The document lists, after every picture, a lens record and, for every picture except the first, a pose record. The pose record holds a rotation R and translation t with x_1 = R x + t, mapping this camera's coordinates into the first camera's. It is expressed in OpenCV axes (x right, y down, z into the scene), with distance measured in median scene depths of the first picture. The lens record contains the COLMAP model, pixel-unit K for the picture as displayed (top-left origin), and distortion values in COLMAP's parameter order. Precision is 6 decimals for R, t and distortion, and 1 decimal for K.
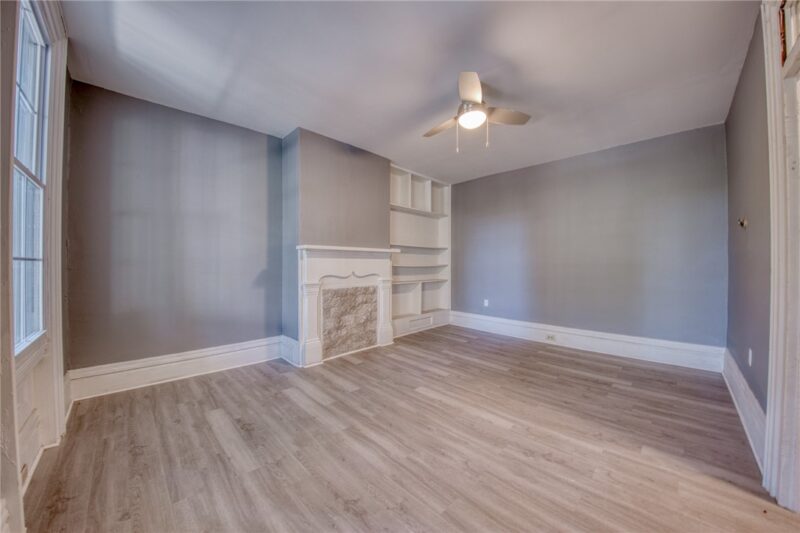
lens RADIAL K [[282.8, 0, 402.9], [0, 282.8, 265.4], [0, 0, 1]] dist [0.000553, -0.000122]
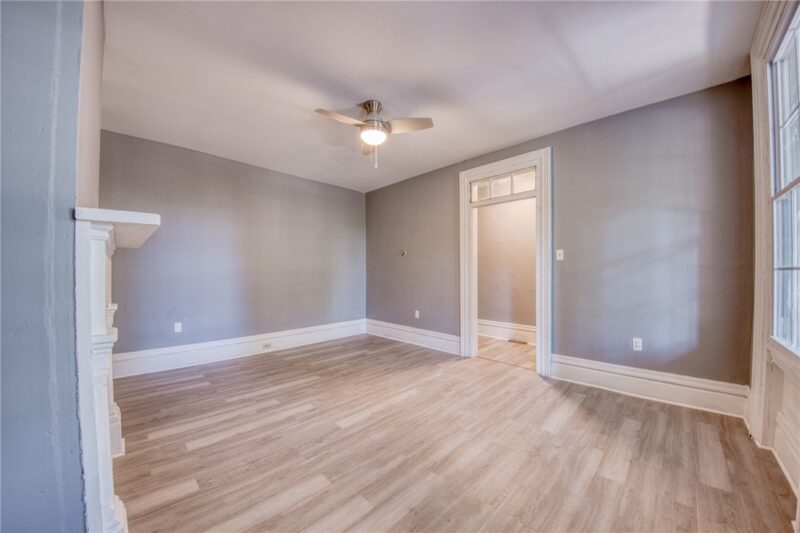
lens RADIAL K [[294.1, 0, 404.7], [0, 294.1, 268.9], [0, 0, 1]] dist [-0.002300, -0.000163]
pose [[-0.009786, 0.006723, 0.999930, -0.628783], [0.006292, 0.999958, -0.006661, -0.005674], [-0.999932, 0.006227, -0.009828, 0.648476]]
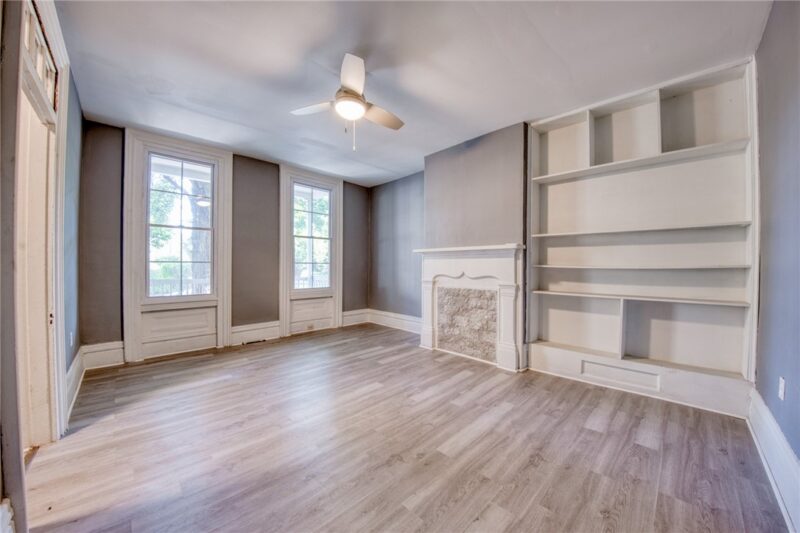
lens RADIAL K [[280.5, 0, 394.1], [0, 280.5, 267.3], [0, 0, 1]] dist [0.001050, 0.000006]
pose [[-0.011843, 0.003930, -0.999922, 0.851639], [-0.009405, 0.999948, 0.004042, 0.003513], [0.999886, 0.009453, -0.011806, 0.839418]]
